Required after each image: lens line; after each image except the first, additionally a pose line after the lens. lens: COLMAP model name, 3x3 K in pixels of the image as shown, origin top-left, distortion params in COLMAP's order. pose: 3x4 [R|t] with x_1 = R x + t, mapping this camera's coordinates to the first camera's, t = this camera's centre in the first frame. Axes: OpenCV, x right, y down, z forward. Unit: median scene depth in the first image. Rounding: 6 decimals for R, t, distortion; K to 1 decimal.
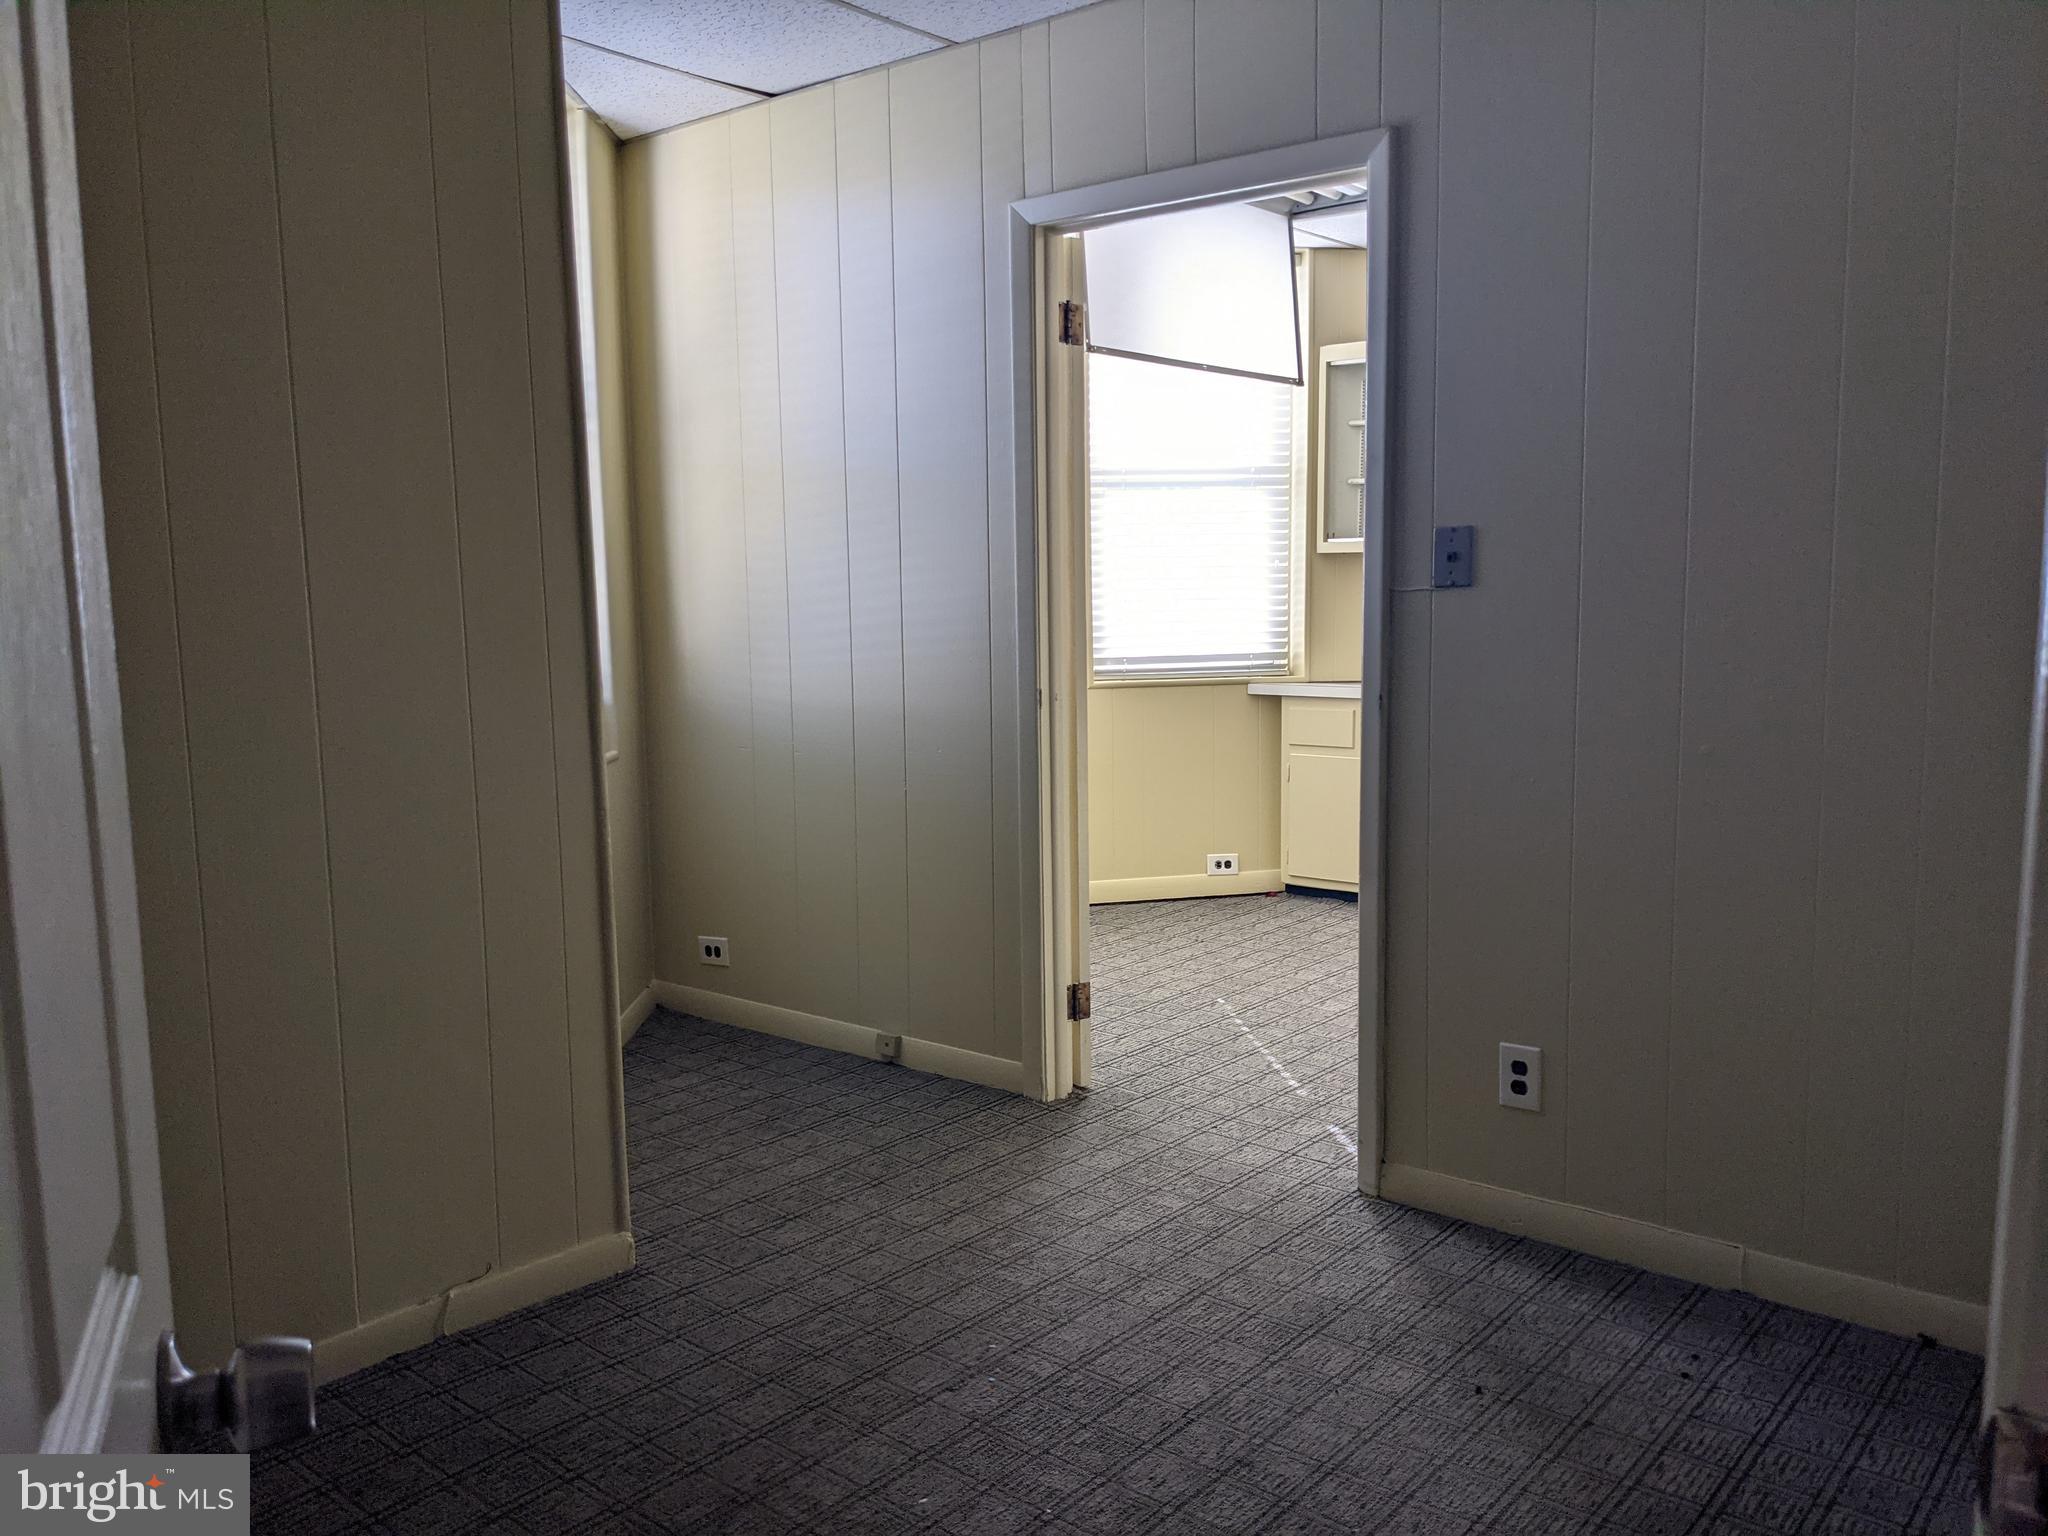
lens RADIAL K [[1621.2, 0, 1031.7], [0, 1621.2, 772.6], [0, 0, 1]] dist [0.059262, -0.109772]
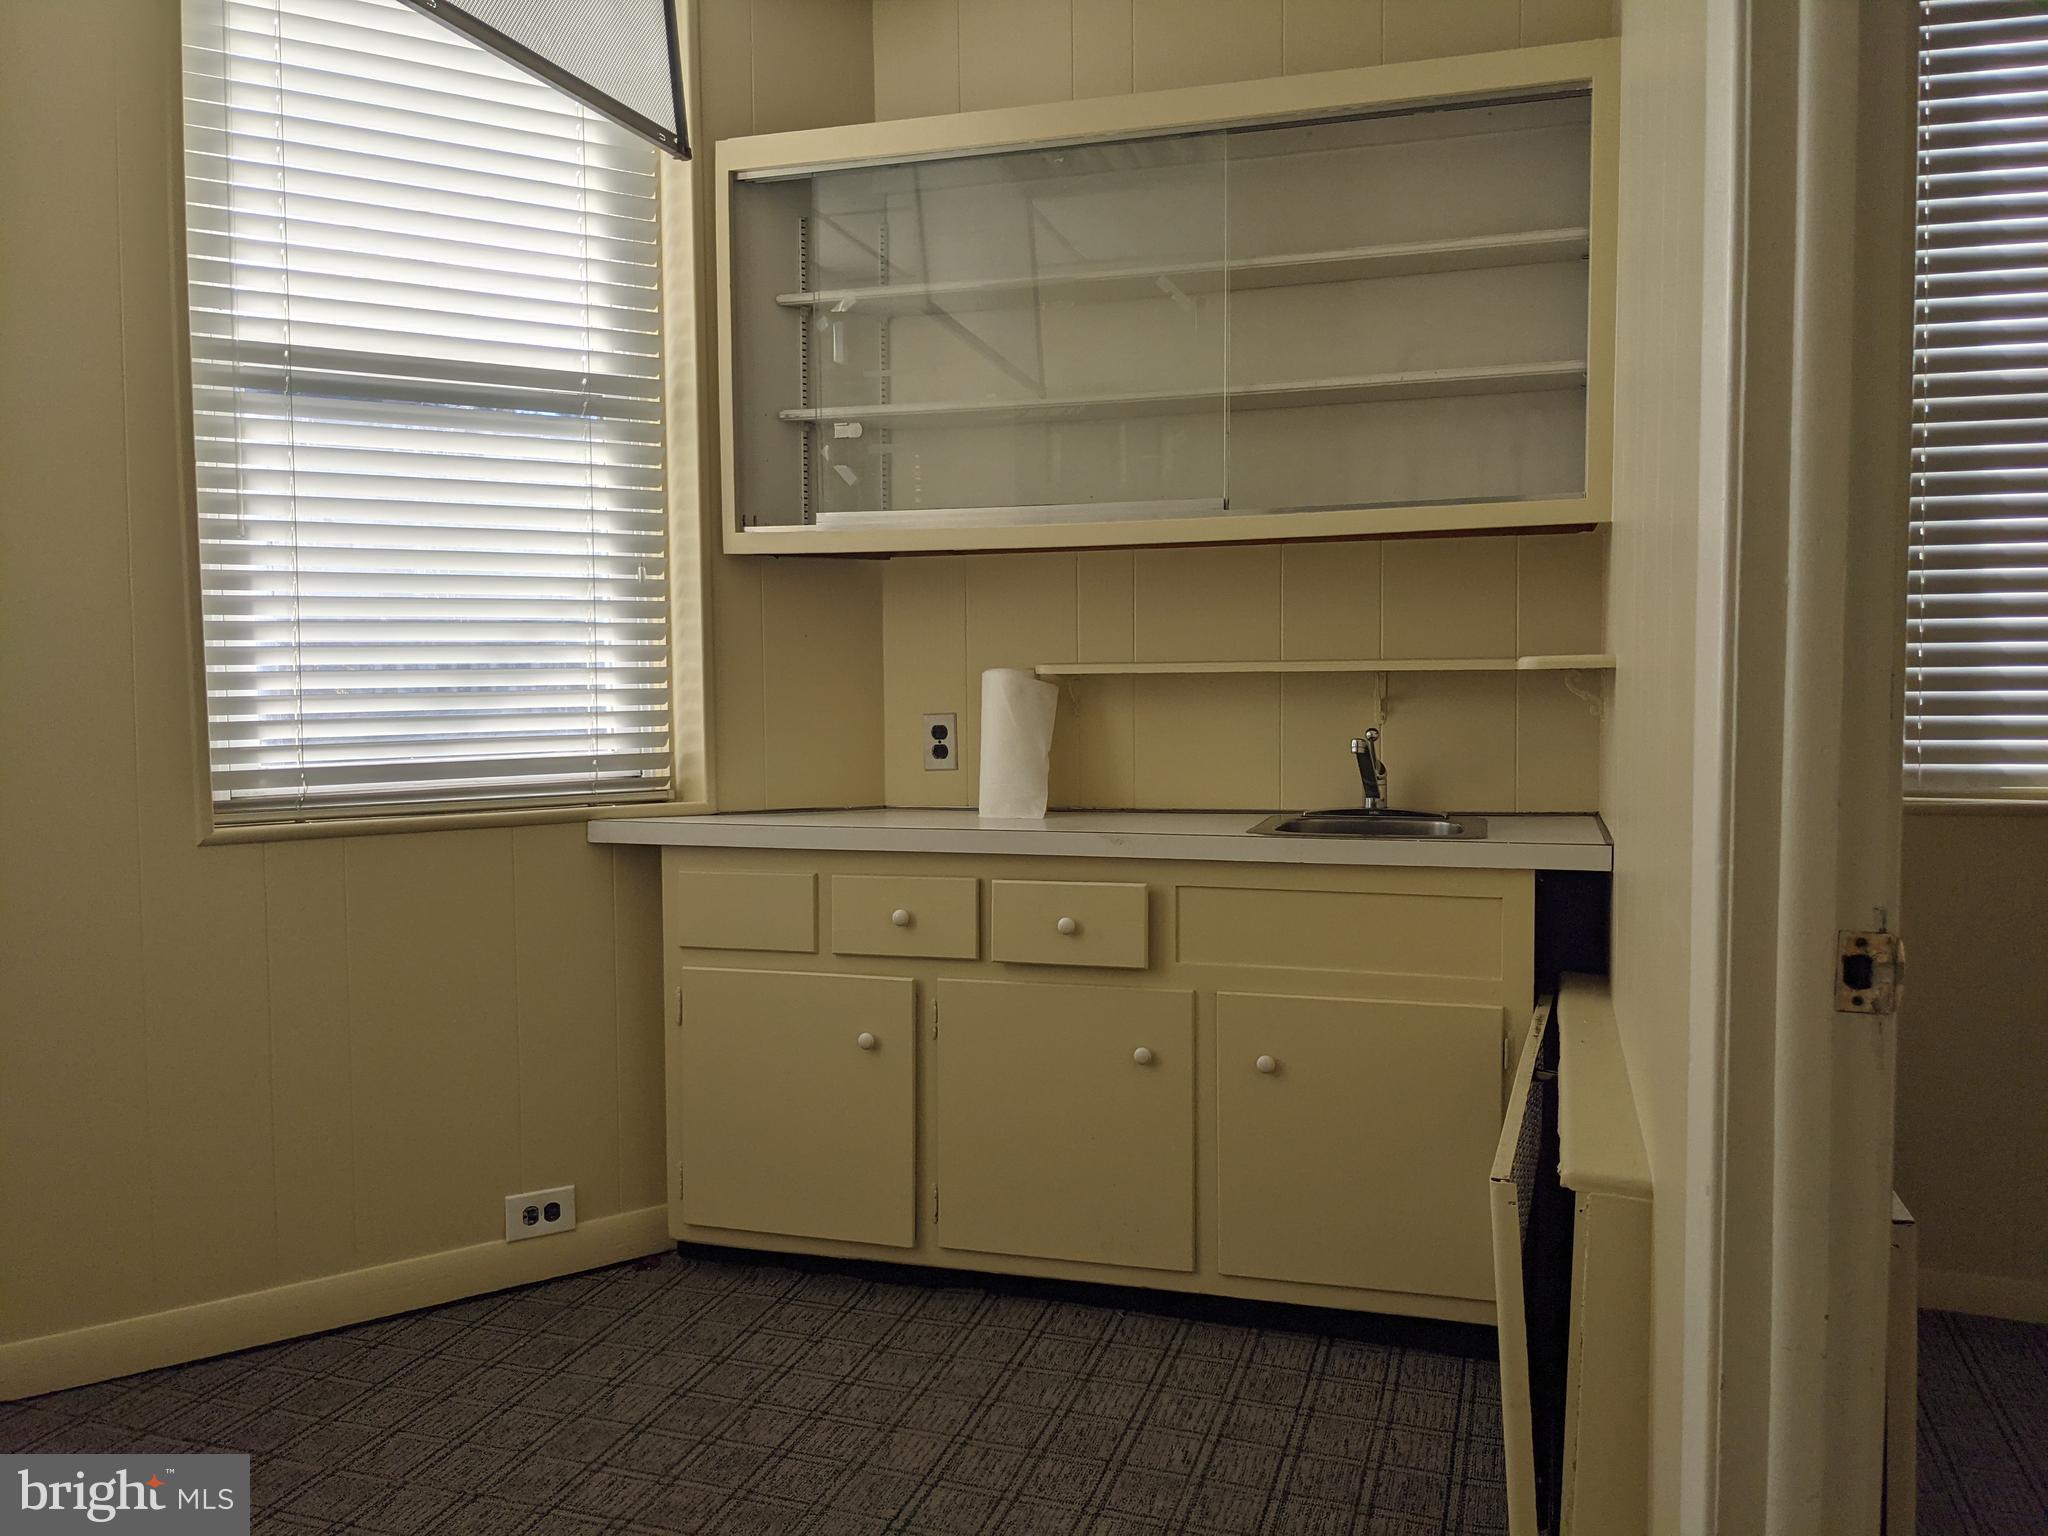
lens RADIAL K [[1621.2, 0, 1031.7], [0, 1621.2, 772.6], [0, 0, 1]] dist [0.059262, -0.109772]
pose [[0.929835, -0.019290, 0.367471, 0.079358], [0.040261, 0.997963, -0.049487, -0.040021], [-0.365767, 0.060810, 0.928718, 0.509264]]
